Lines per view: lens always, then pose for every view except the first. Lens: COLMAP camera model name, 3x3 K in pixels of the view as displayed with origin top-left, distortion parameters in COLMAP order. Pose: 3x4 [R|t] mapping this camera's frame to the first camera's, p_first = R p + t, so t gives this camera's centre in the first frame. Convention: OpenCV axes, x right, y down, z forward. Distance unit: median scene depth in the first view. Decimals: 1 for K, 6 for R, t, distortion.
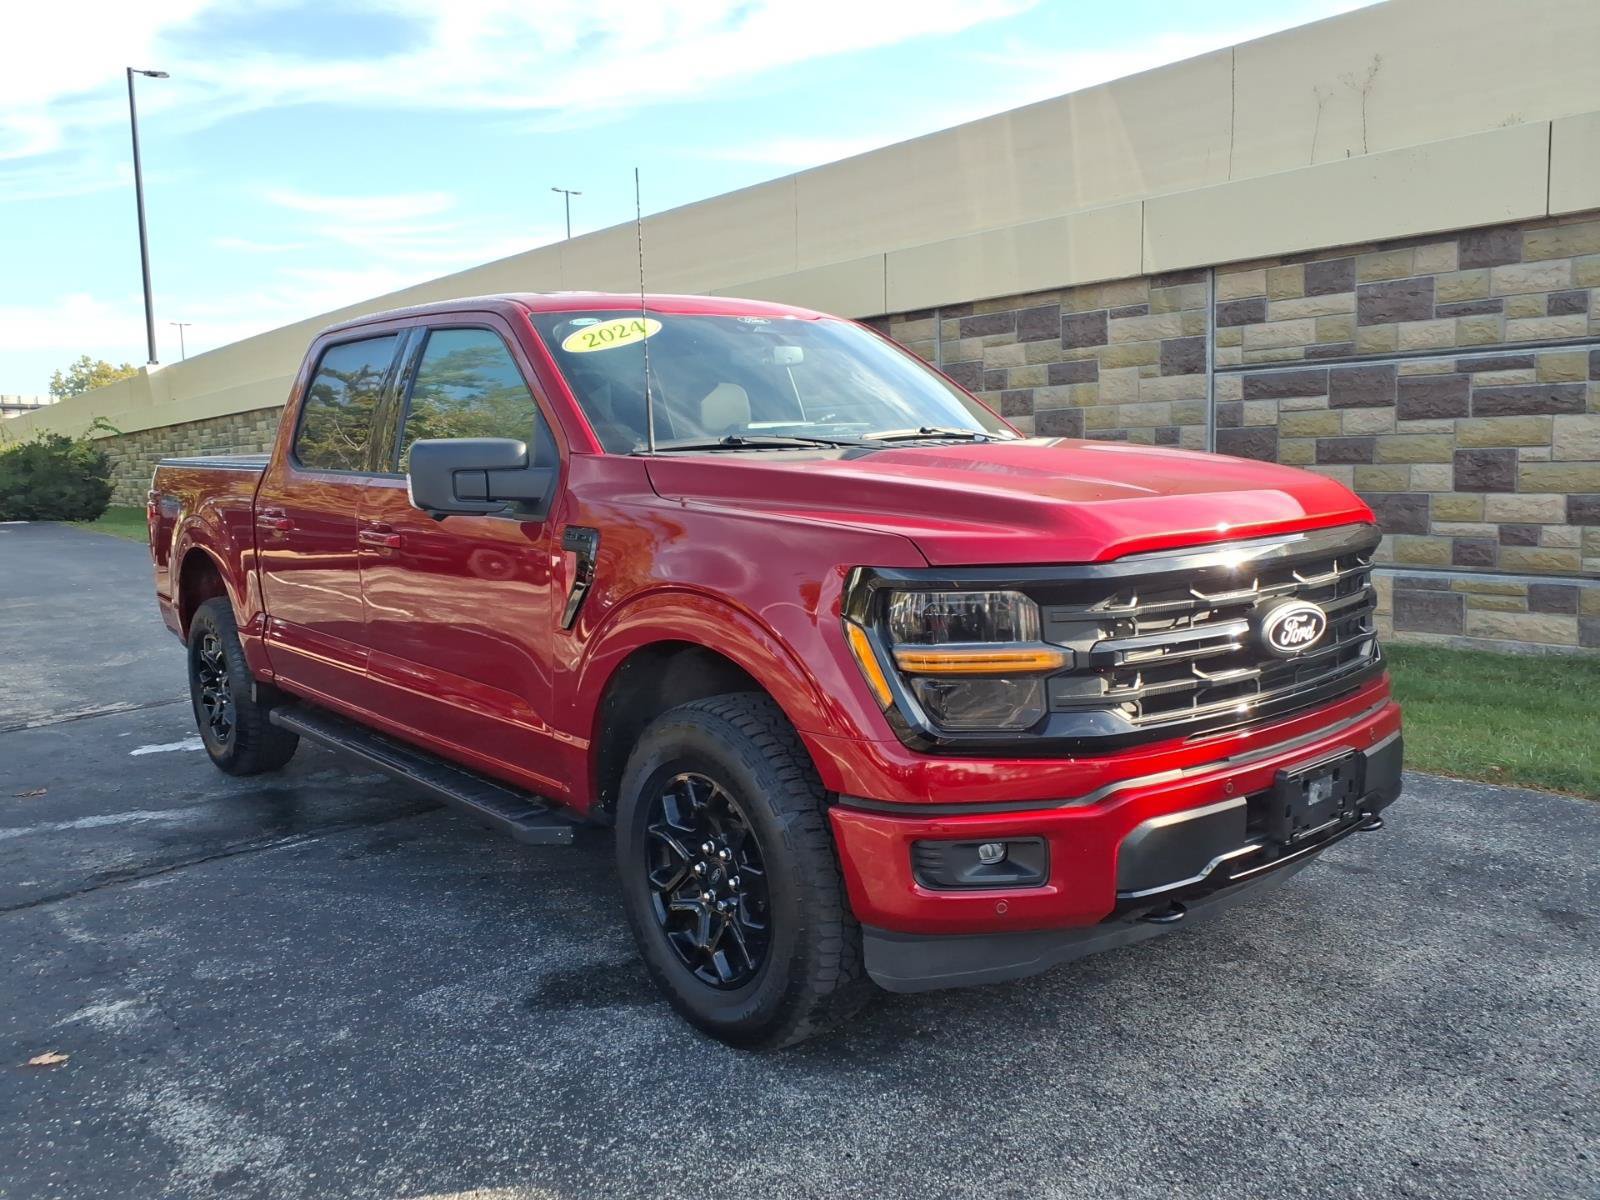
lens RADIAL K [[1274.0, 0, 799.3], [0, 1274.0, 611.4], [0, 0, 1]] dist [0.051427, -0.060169]
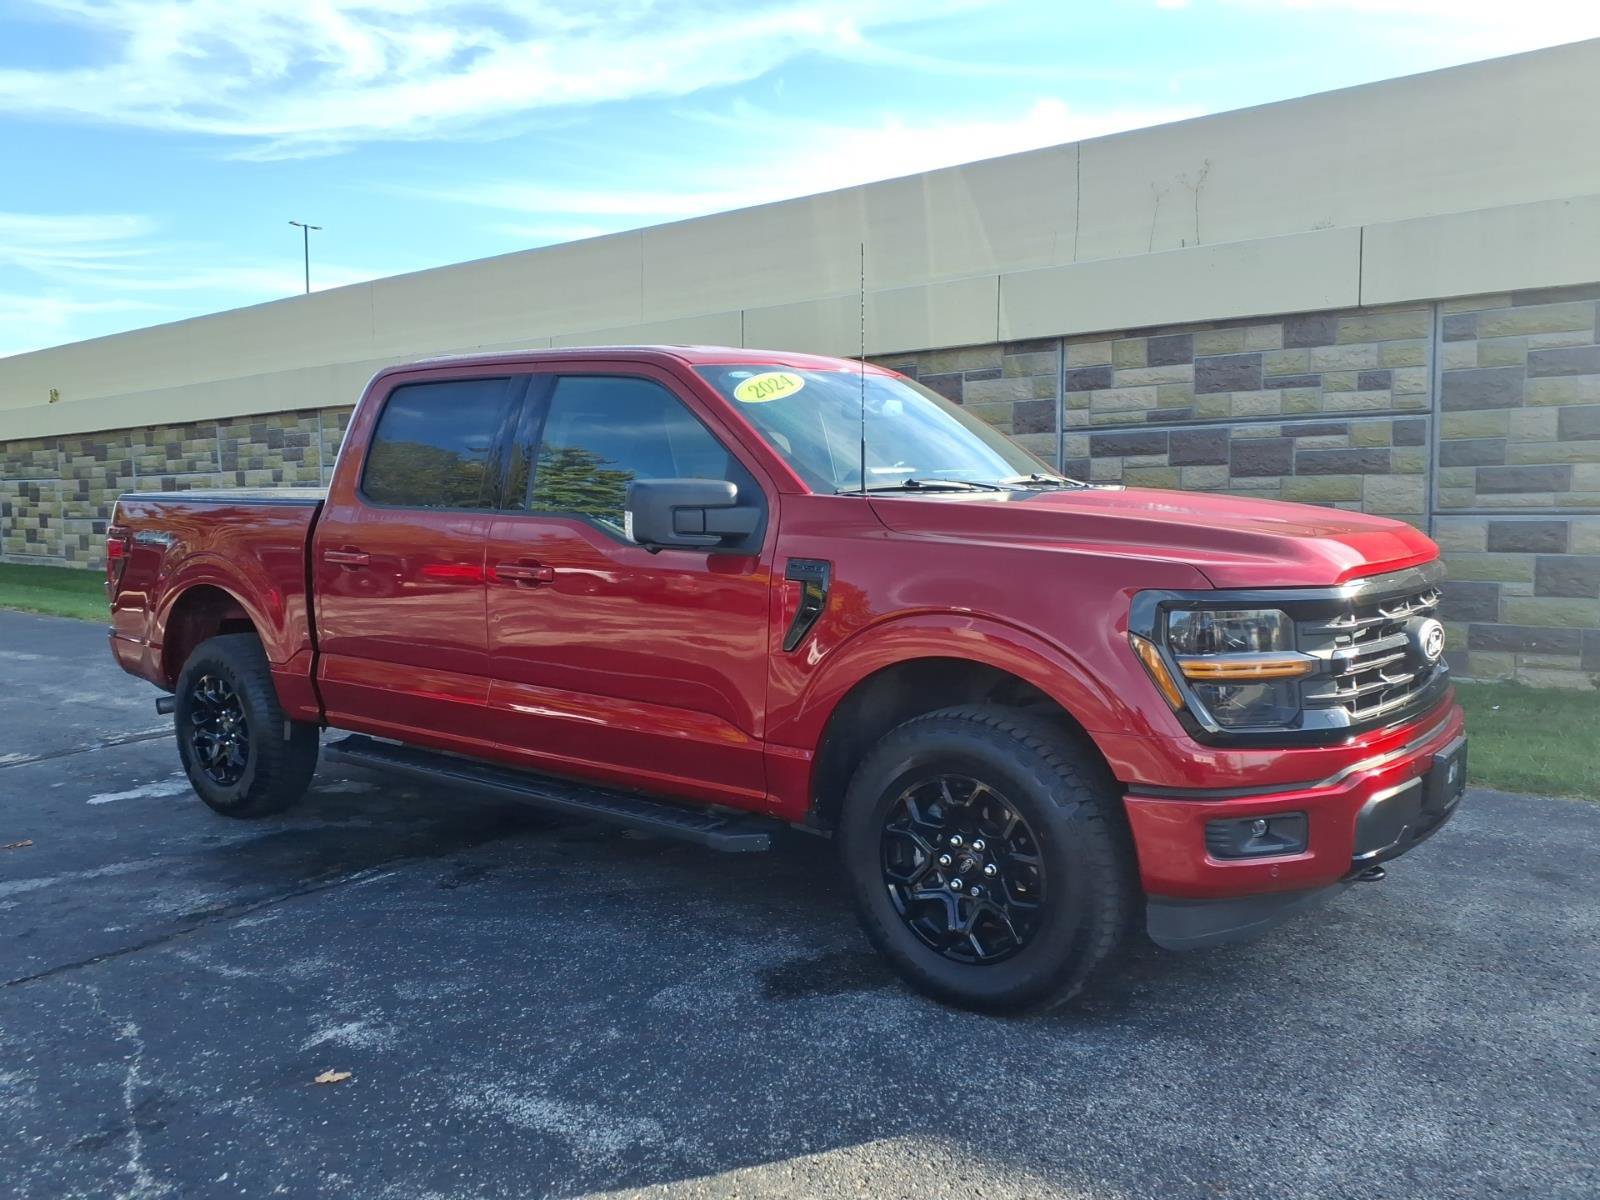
lens RADIAL K [[1274.0, 0, 798.0], [0, 1274.0, 614.4], [0, 0, 1]] dist [0.051427, -0.060169]
pose [[0.978654, -0.004312, 0.205472, -0.339690], [0.011553, 0.999353, -0.034054, 0.016061], [-0.205192, 0.035701, 0.978070, -0.066101]]
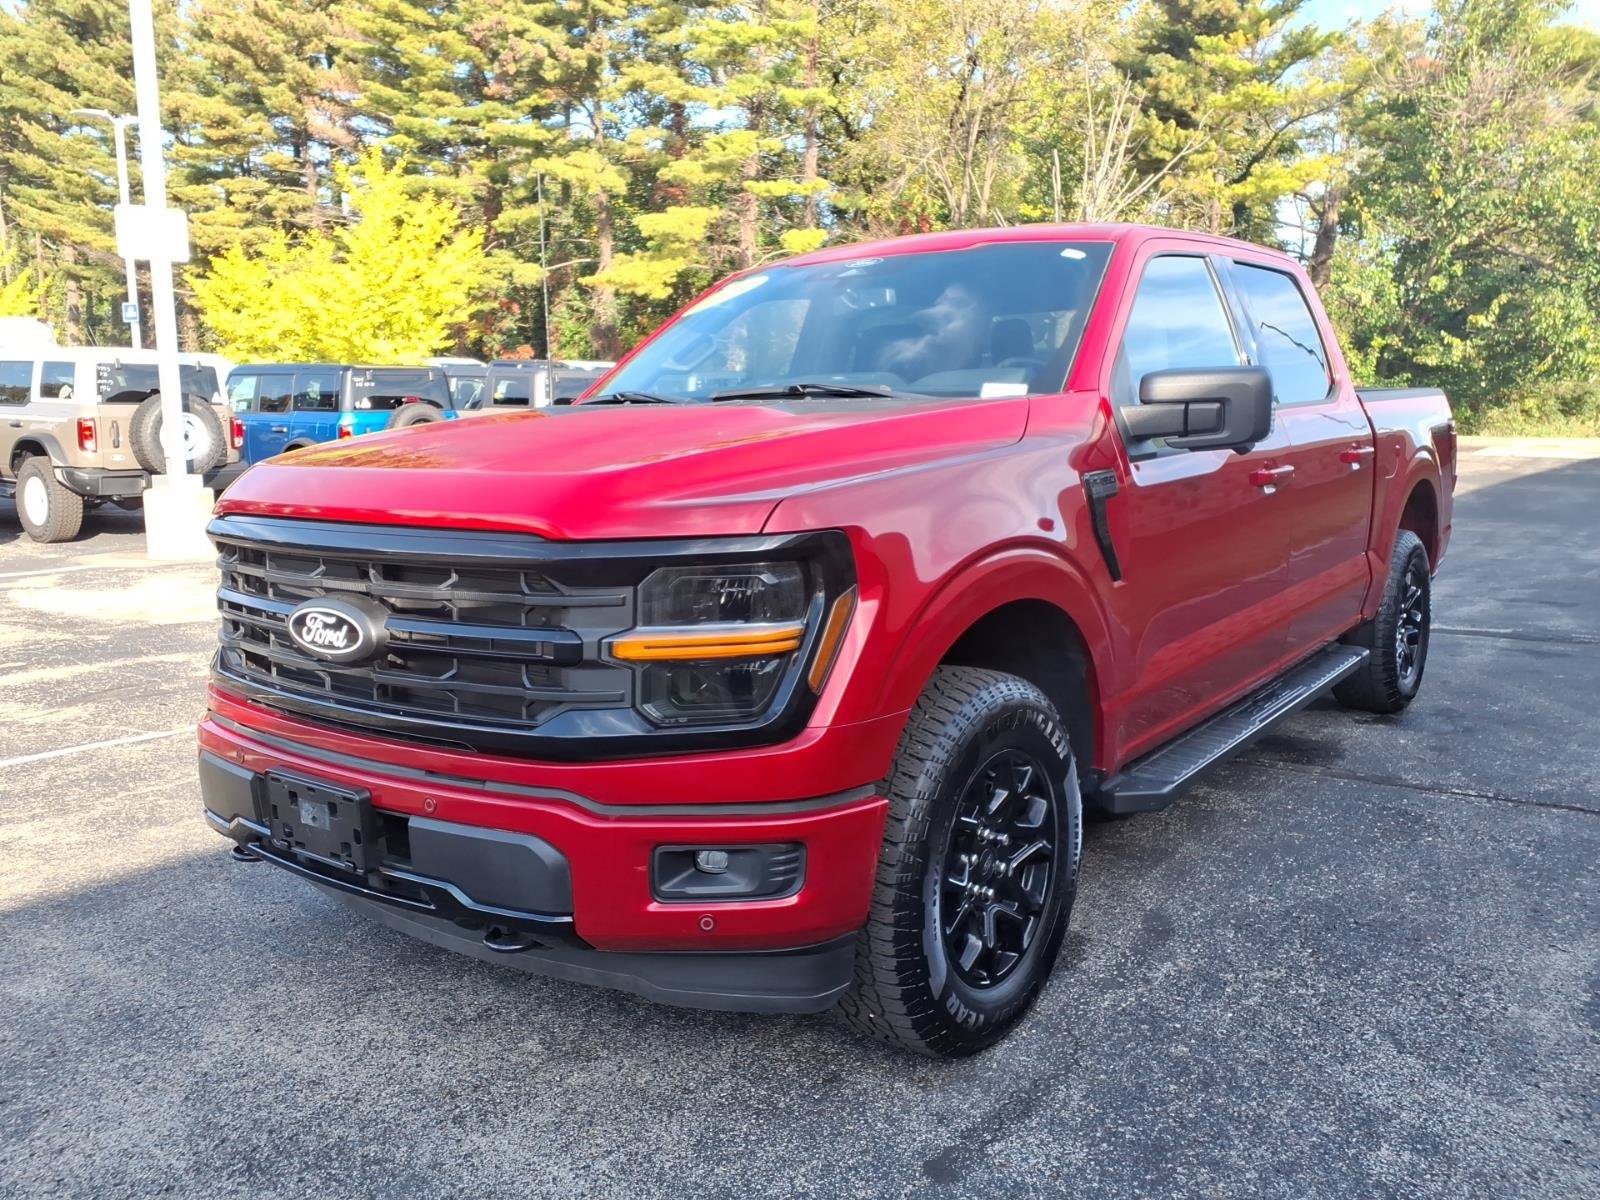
lens RADIAL K [[1274.0, 0, 811.4], [0, 1274.0, 608.4], [0, 0, 1]] dist [0.051427, -0.060169]
pose [[0.227223, 0.180642, -0.956942, 0.946369], [-0.122001, 0.980184, 0.156061, -0.129881], [0.966171, 0.081288, 0.244759, 0.801209]]
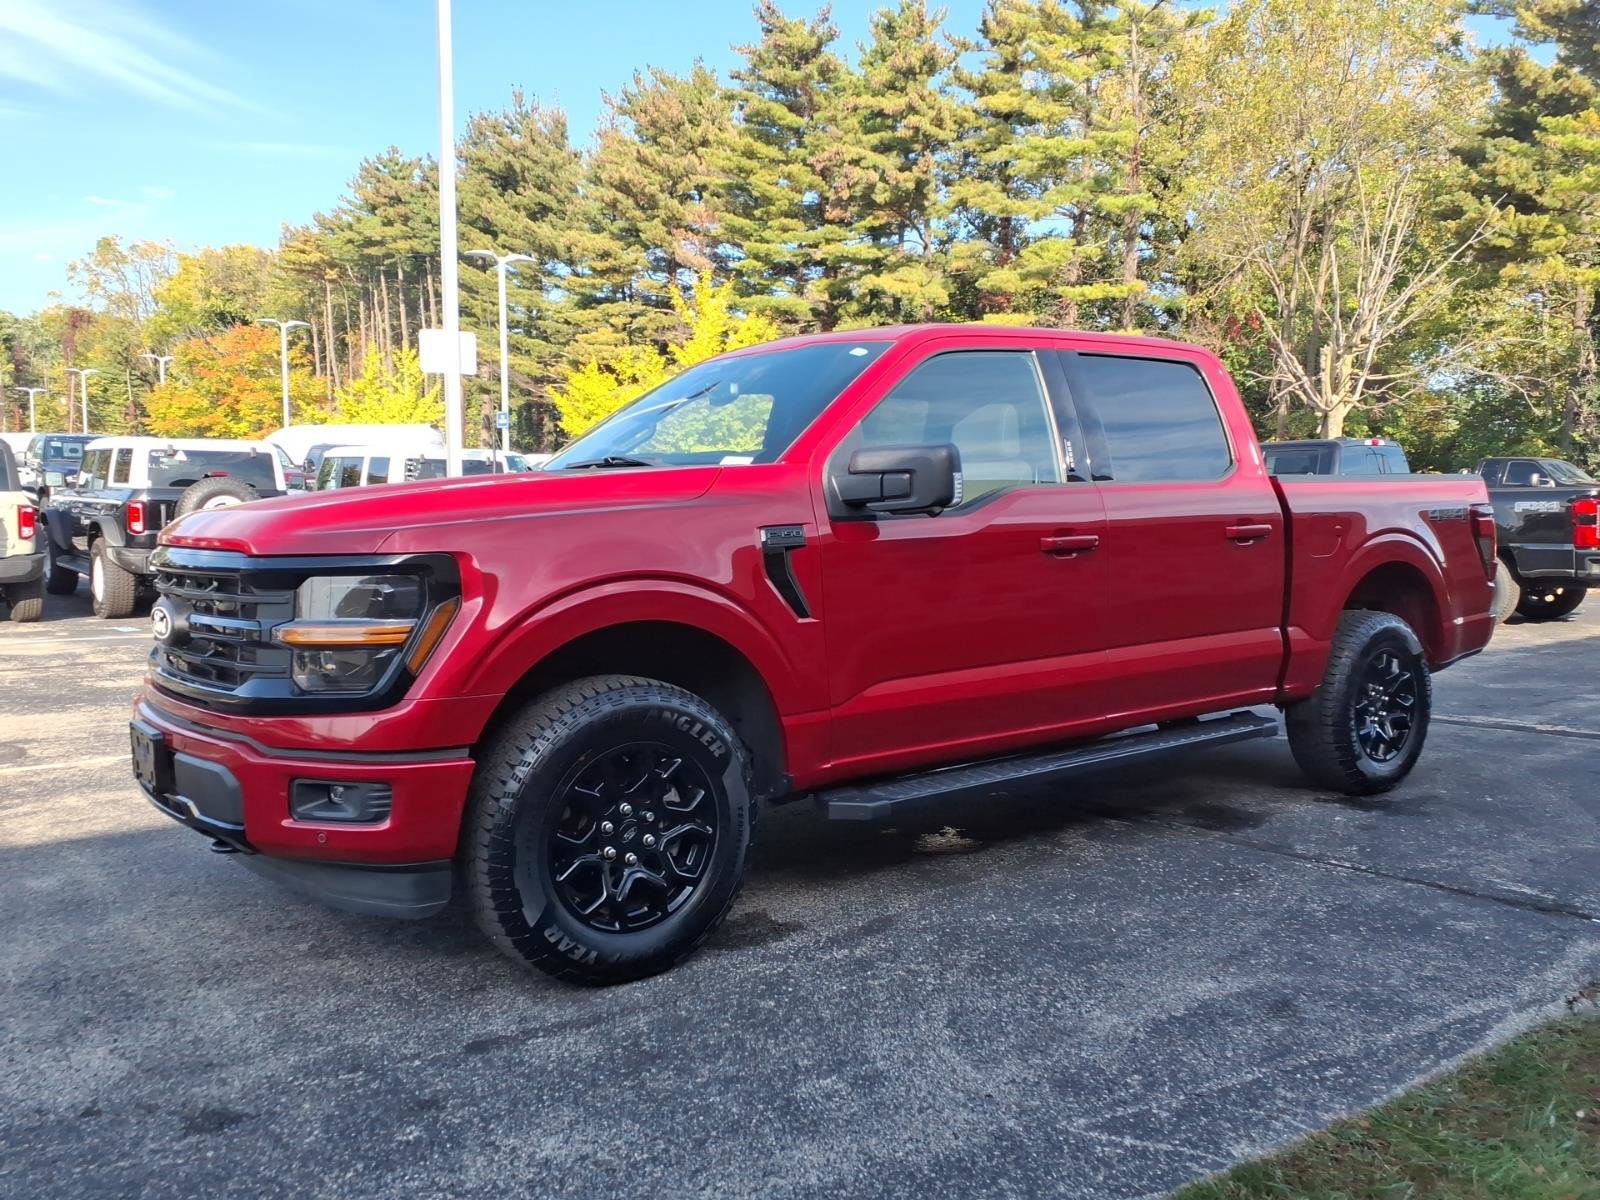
lens RADIAL K [[1274.0, 0, 818.1], [0, 1274.0, 605.7], [0, 0, 1]] dist [0.051427, -0.060169]
pose [[-0.047528, 0.106579, -0.993168, 1.163263], [-0.125381, 0.985791, 0.111787, -0.161985], [0.990970, 0.129837, -0.033490, 1.213956]]
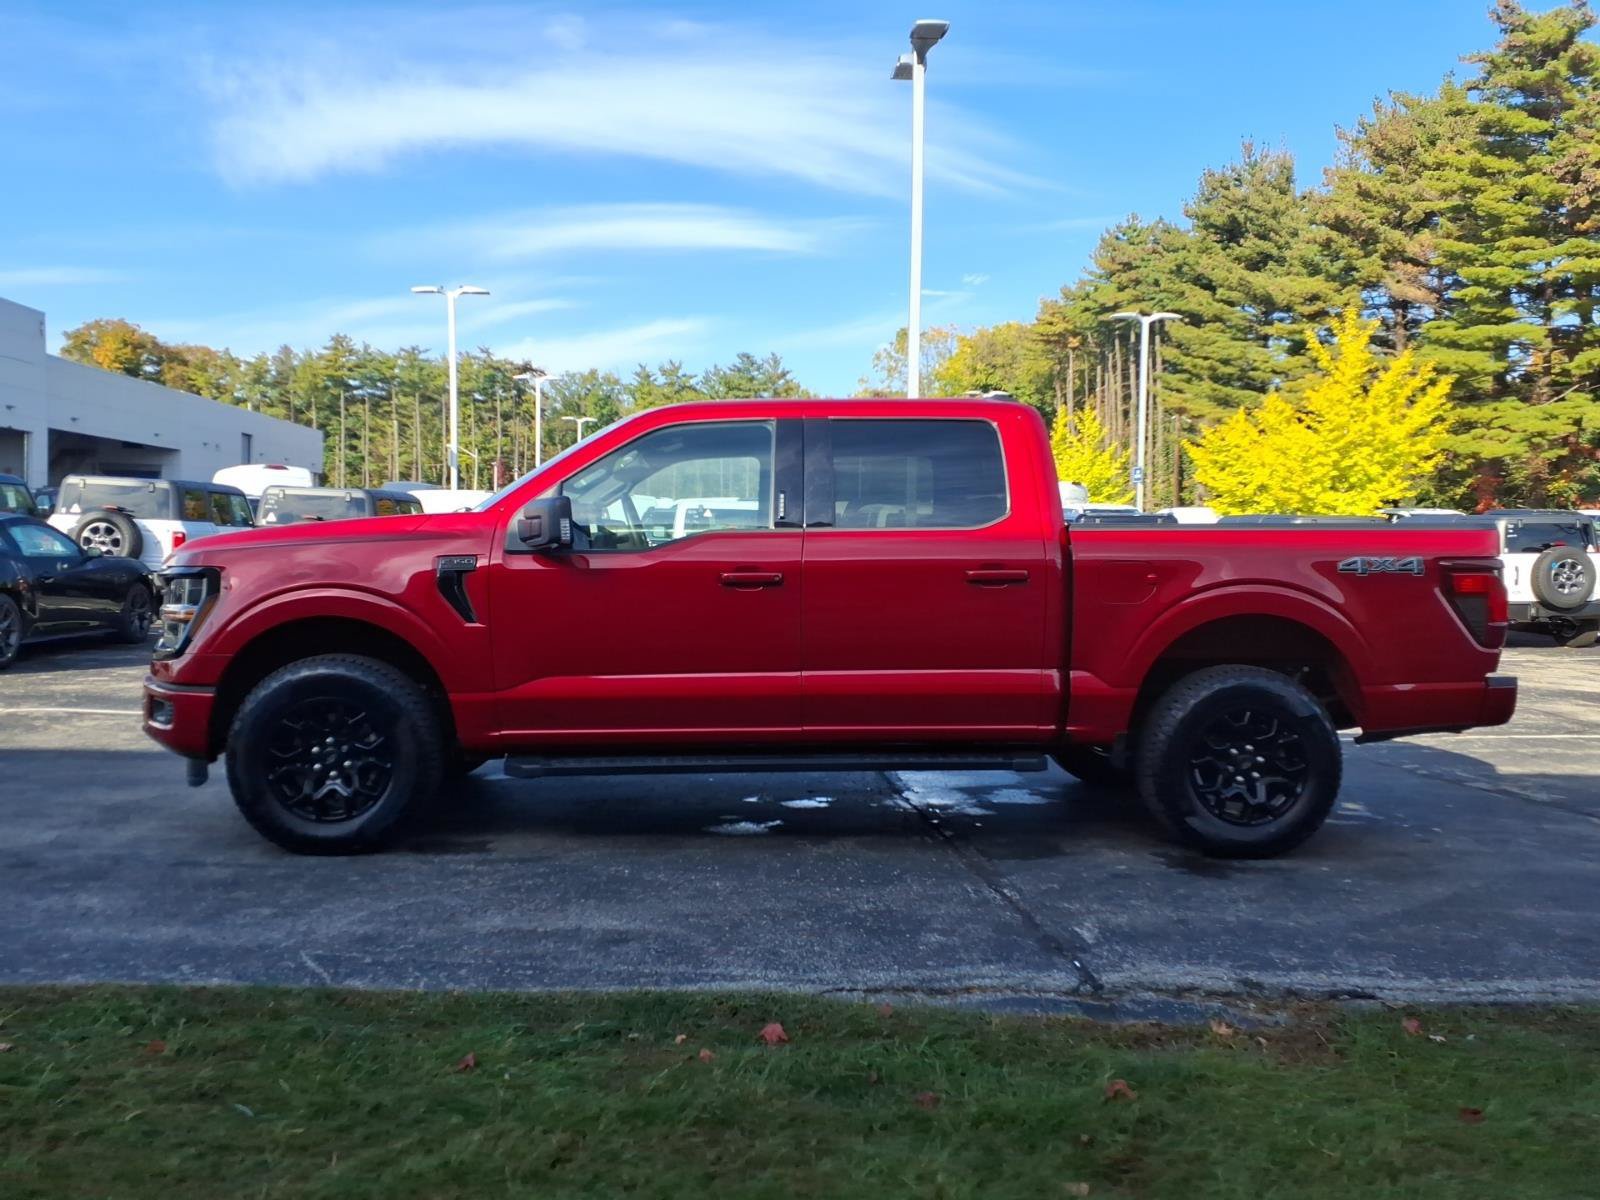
lens RADIAL K [[1274.0, 0, 796.2], [0, 1274.0, 618.5], [0, 0, 1]] dist [0.051427, -0.060169]
pose [[-0.602109, 0.060117, -0.796148, 1.071540], [-0.097949, 0.984067, 0.148383, -0.277653], [0.792383, 0.167325, -0.586627, 2.206271]]
